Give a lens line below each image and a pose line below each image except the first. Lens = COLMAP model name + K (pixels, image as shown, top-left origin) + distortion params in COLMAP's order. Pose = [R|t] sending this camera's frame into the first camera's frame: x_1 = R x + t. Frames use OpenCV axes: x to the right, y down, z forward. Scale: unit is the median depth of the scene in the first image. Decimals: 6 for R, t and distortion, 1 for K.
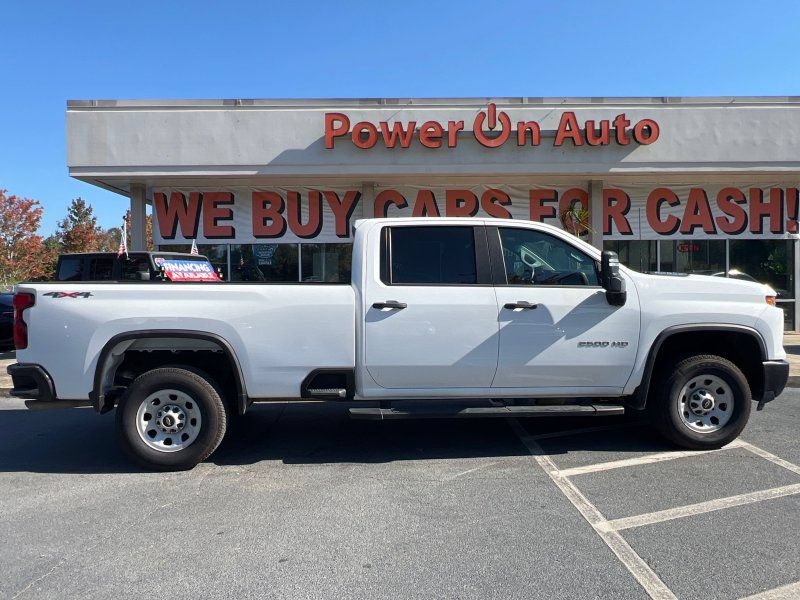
lens RADIAL K [[549.3, 0, 400.0], [0, 549.3, 300.0], [0, 0, 1]] dist [-0.006682, -0.002834]
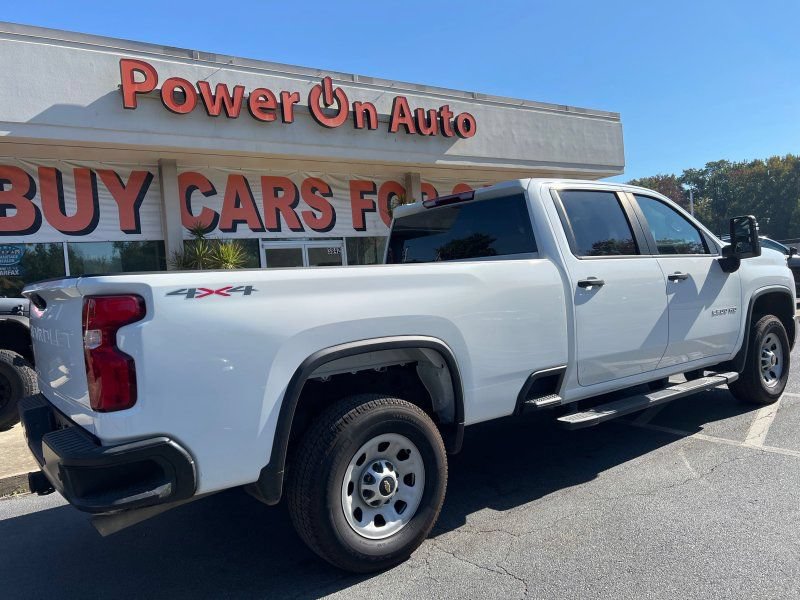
lens RADIAL K [[599.0, 0, 397.1], [0, 599.0, 302.5], [0, 0, 1]] dist [0.051345, -0.055704]
pose [[0.838533, -0.069549, 0.540393, -0.279731], [0.081035, 0.996708, 0.002533, 0.004923], [-0.538790, 0.041667, 0.841409, 0.150739]]
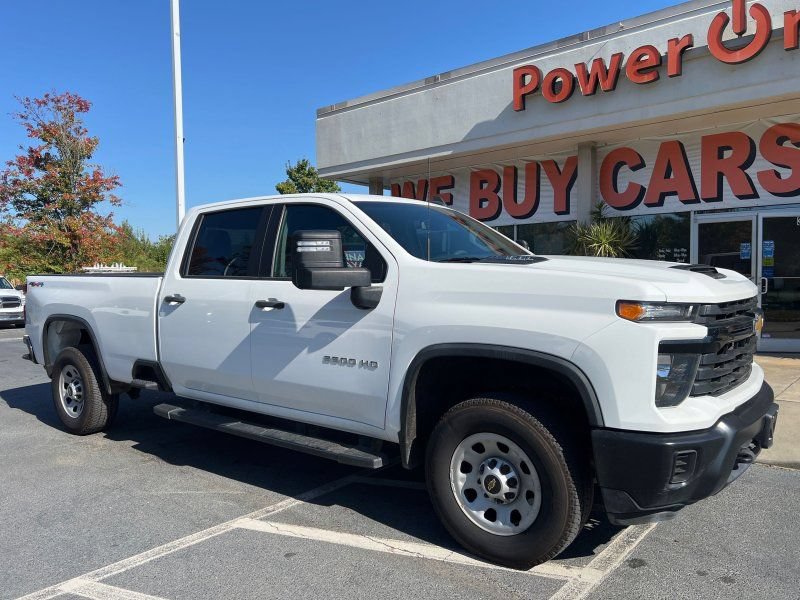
lens RADIAL K [[599.0, 0, 397.1], [0, 599.0, 302.5], [0, 0, 1]] dist [0.051345, -0.055704]
pose [[0.744905, 0.029525, -0.666517, 0.355125], [-0.012691, 0.999467, 0.030090, -0.007444], [0.667050, -0.013956, 0.744882, 0.181922]]
